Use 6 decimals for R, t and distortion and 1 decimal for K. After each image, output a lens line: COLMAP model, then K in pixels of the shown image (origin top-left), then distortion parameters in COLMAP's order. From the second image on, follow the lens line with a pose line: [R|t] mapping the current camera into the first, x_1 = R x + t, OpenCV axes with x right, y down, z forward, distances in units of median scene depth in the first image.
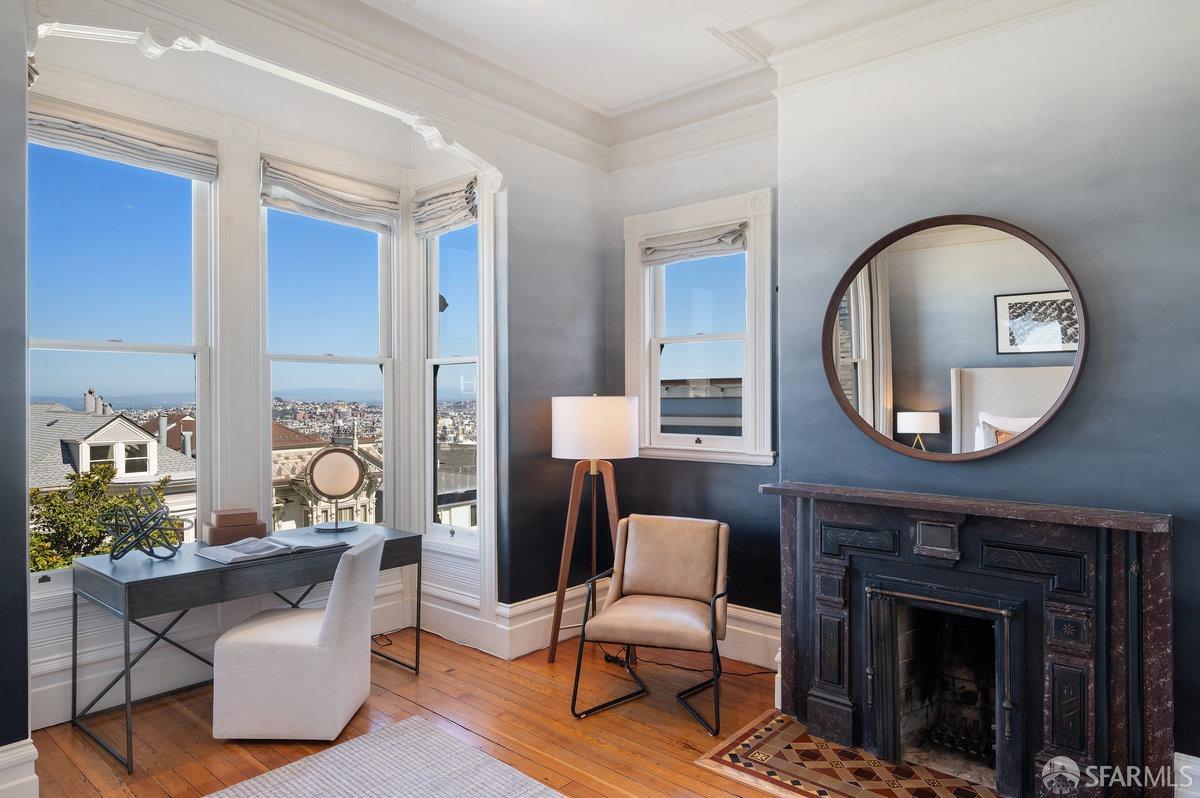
lens RADIAL K [[721.8, 0, 596.4], [0, 721.8, 404.2], [0, 0, 1]] dist [0.001740, 0.001691]
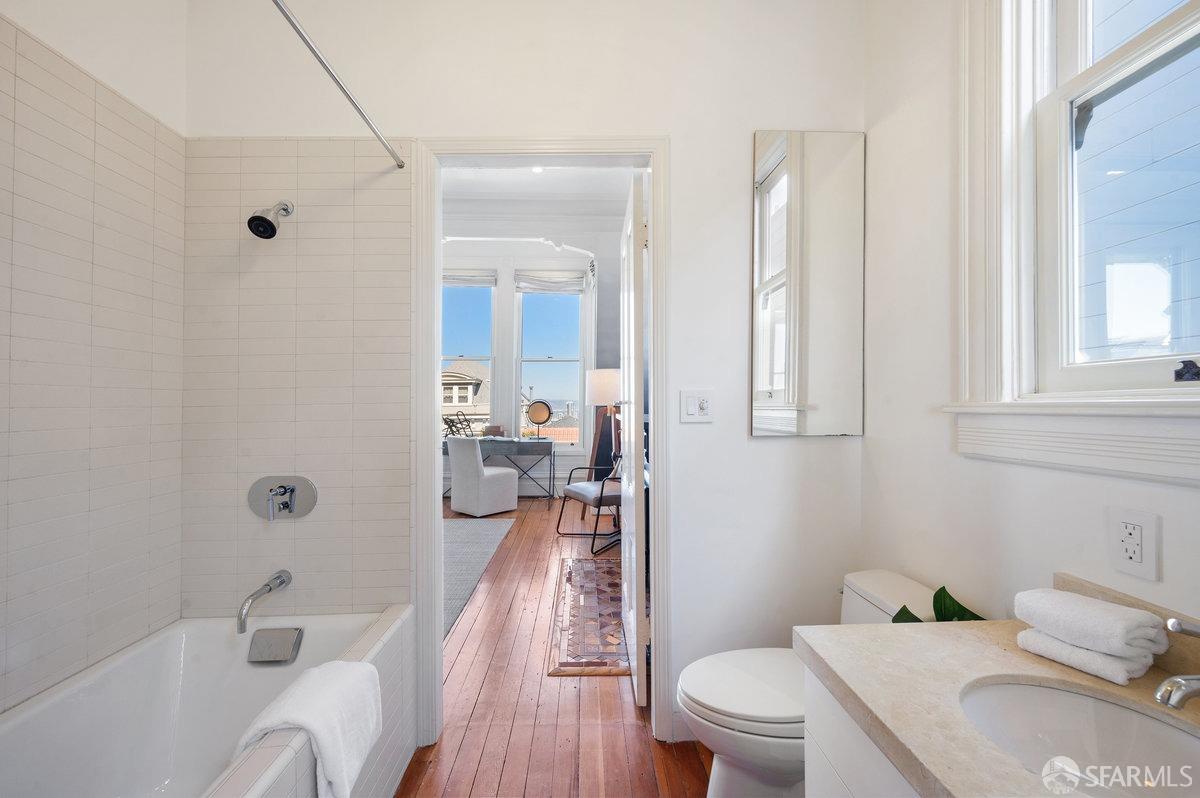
lens RADIAL K [[486.9, 0, 592.4], [0, 486.9, 406.2], [0, 0, 1]] dist [-0.014159, -0.000145]
pose [[0.655030, 0.011304, -0.755519, 0.818496], [-0.016318, 0.999867, 0.000813, 0.075975], [0.755427, 0.011796, 0.655127, 0.169752]]
